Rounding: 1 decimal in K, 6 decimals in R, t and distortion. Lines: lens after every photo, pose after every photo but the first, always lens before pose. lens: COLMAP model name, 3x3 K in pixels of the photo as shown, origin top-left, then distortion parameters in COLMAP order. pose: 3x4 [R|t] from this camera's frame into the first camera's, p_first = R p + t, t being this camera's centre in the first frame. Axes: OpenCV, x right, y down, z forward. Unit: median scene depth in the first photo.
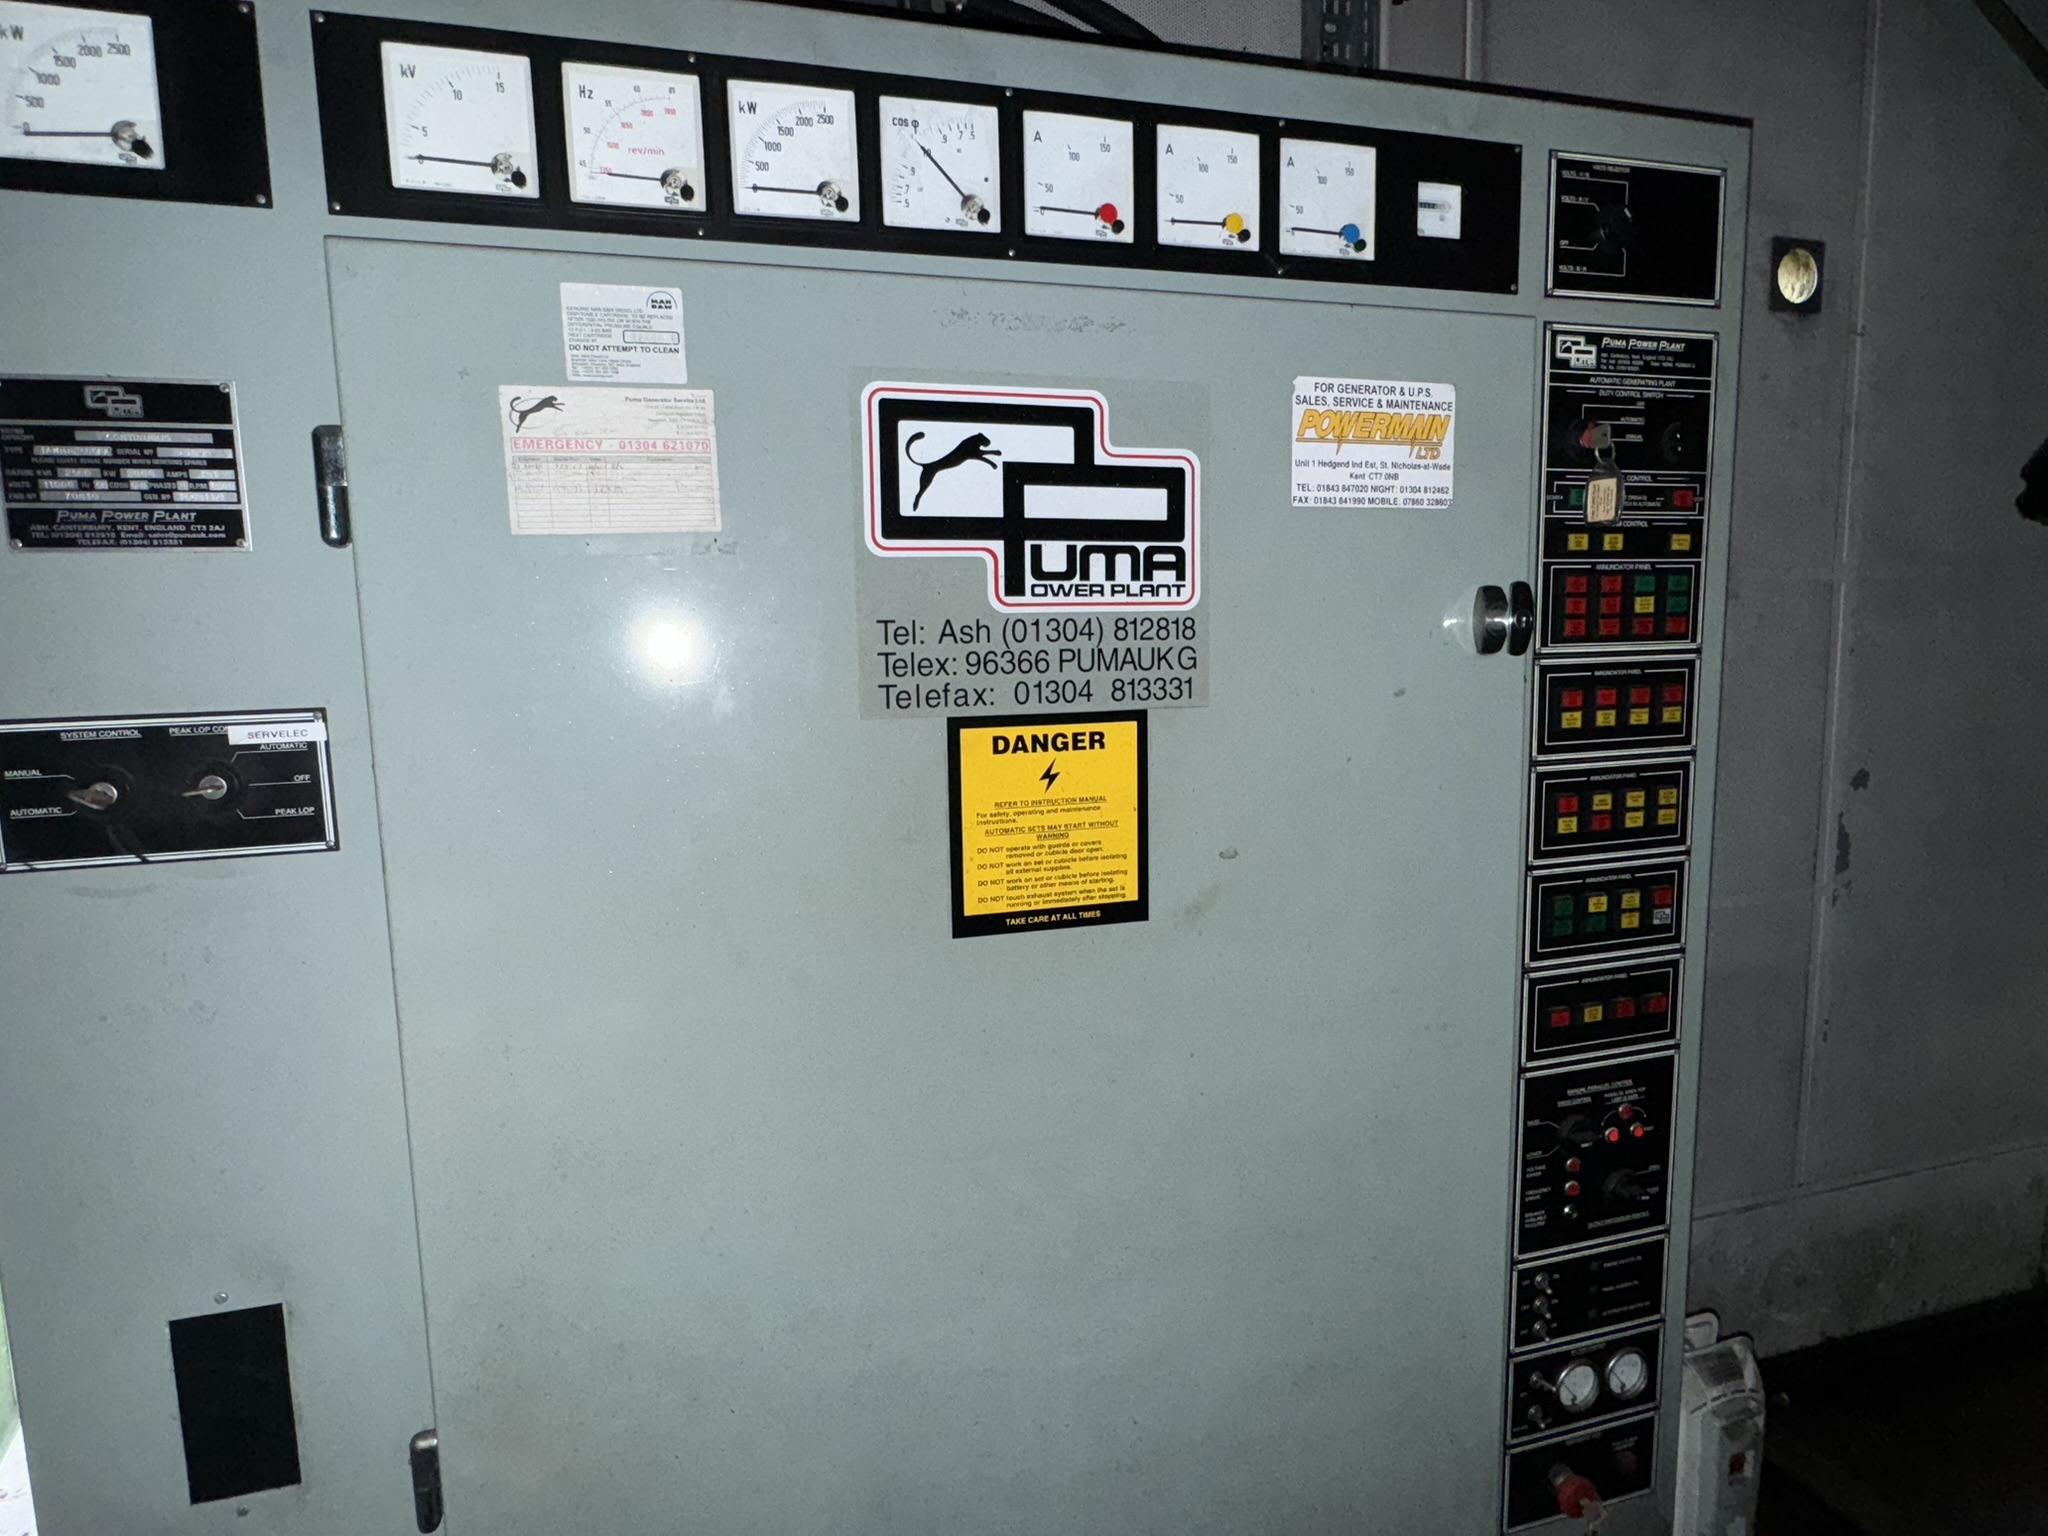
lens RADIAL K [[1140.5, 0, 1024.0], [0, 1140.5, 768.0], [0, 0, 1]] dist [-0.000119, 0.001594]
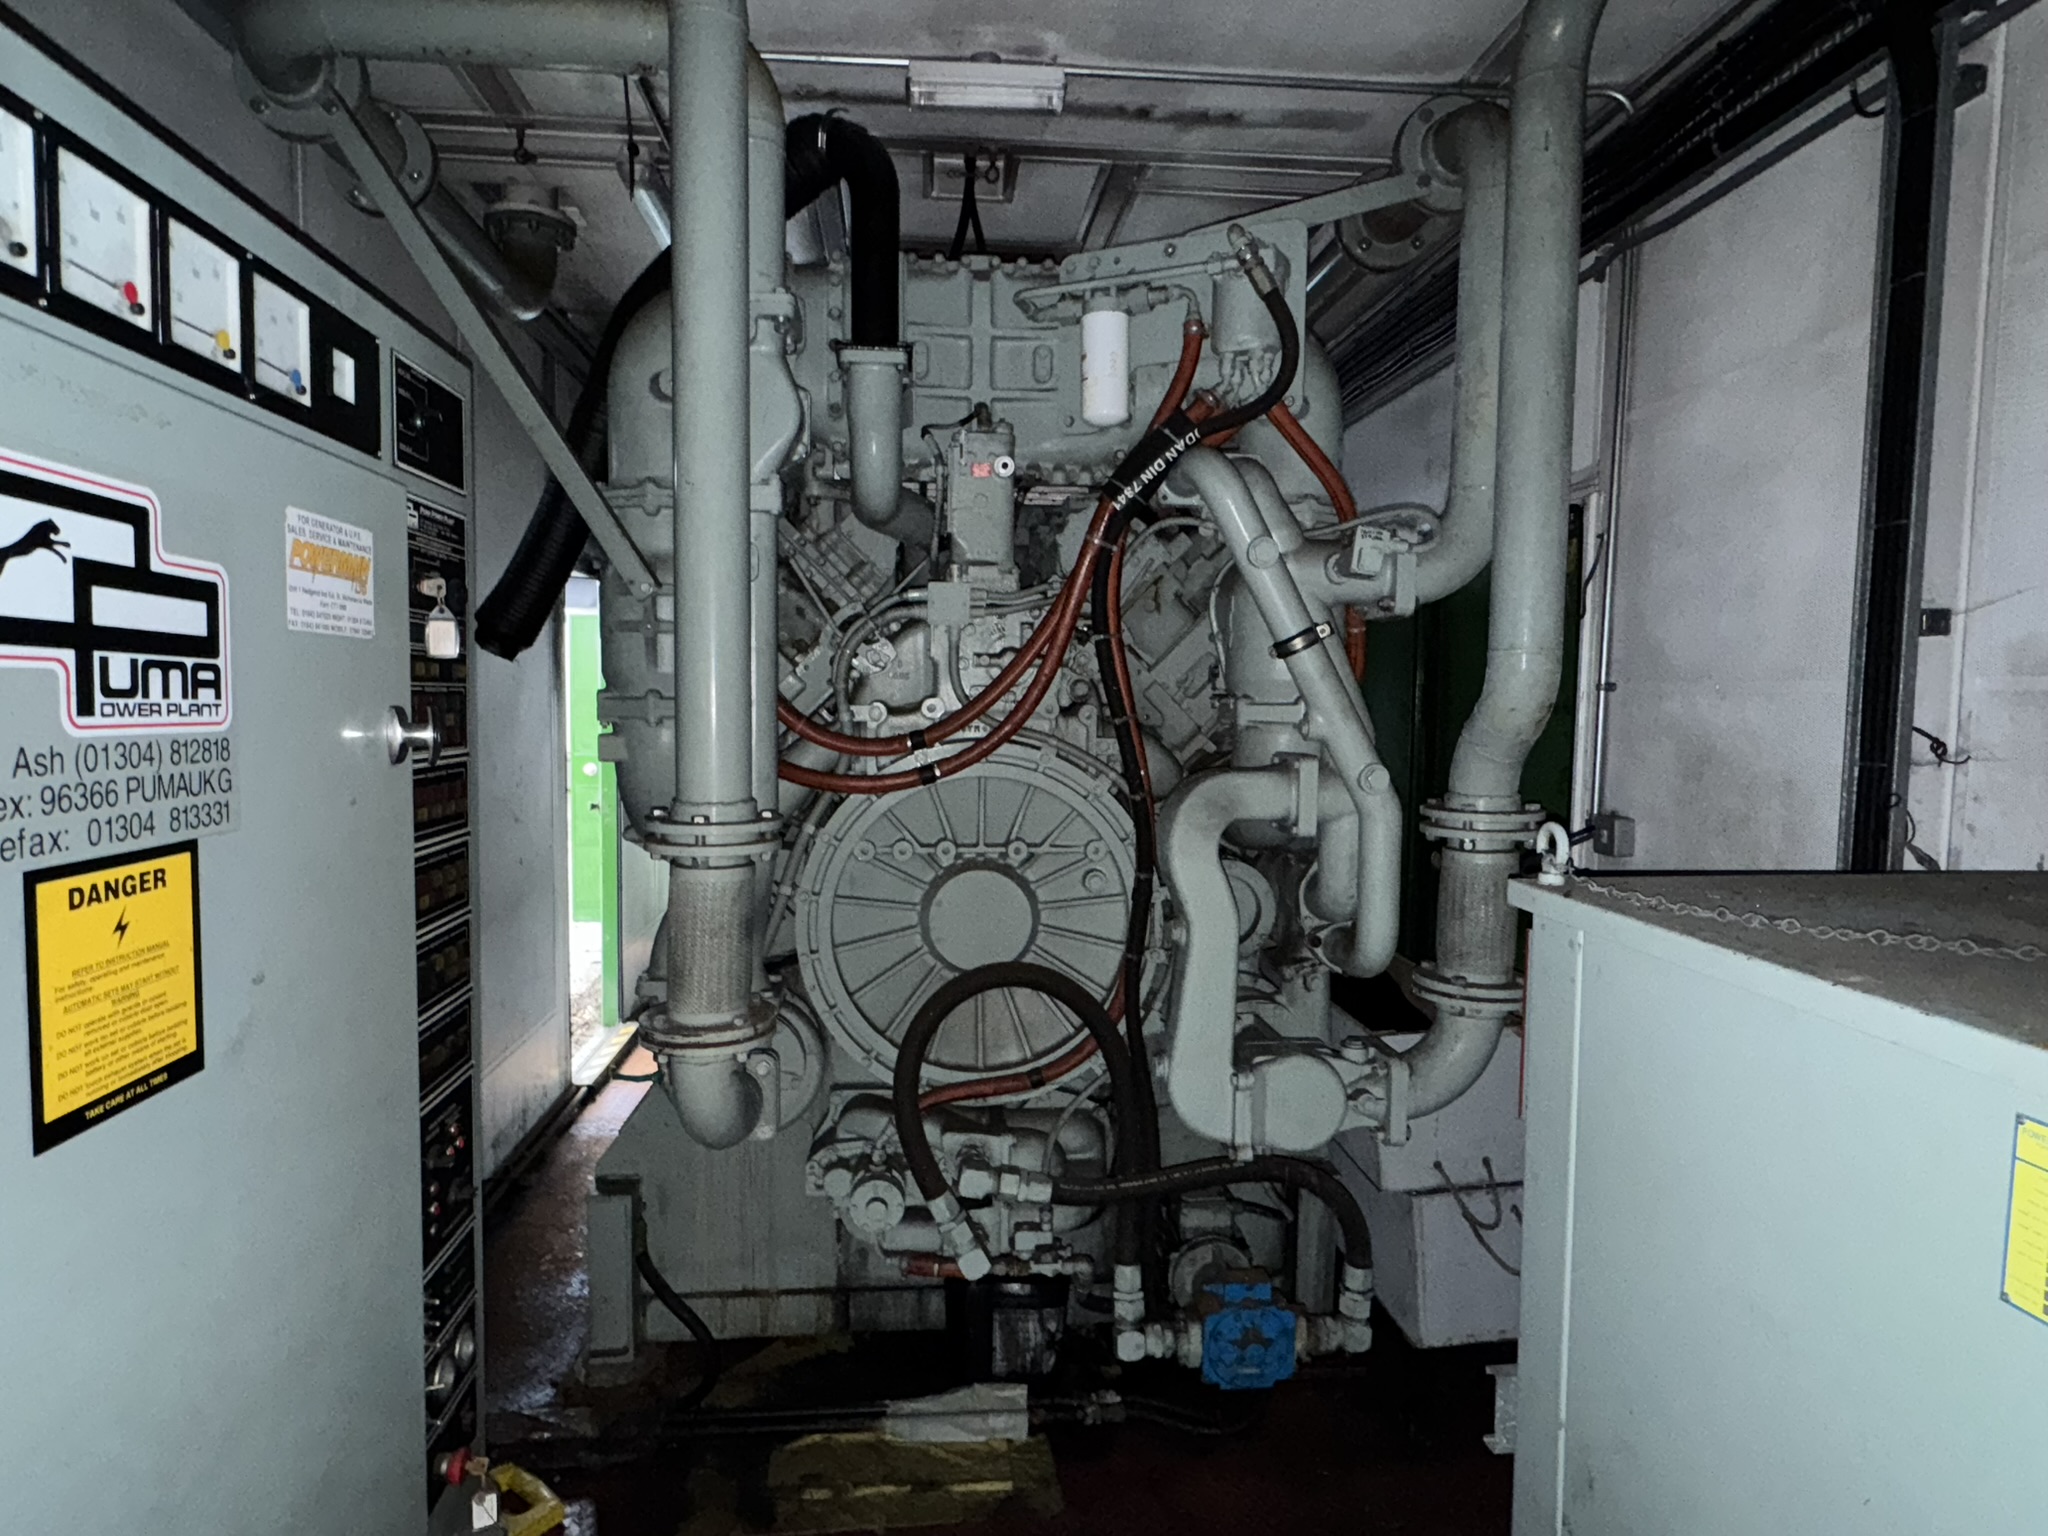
lens RADIAL K [[1140.5, 0, 1024.0], [0, 1140.5, 768.0], [0, 0, 1]] dist [-0.000119, 0.001594]
pose [[0.181319, -0.037108, 0.982724, -0.683923], [0.100357, 0.994769, 0.019046, -0.059422], [-0.978290, 0.095170, 0.184095, 0.178338]]
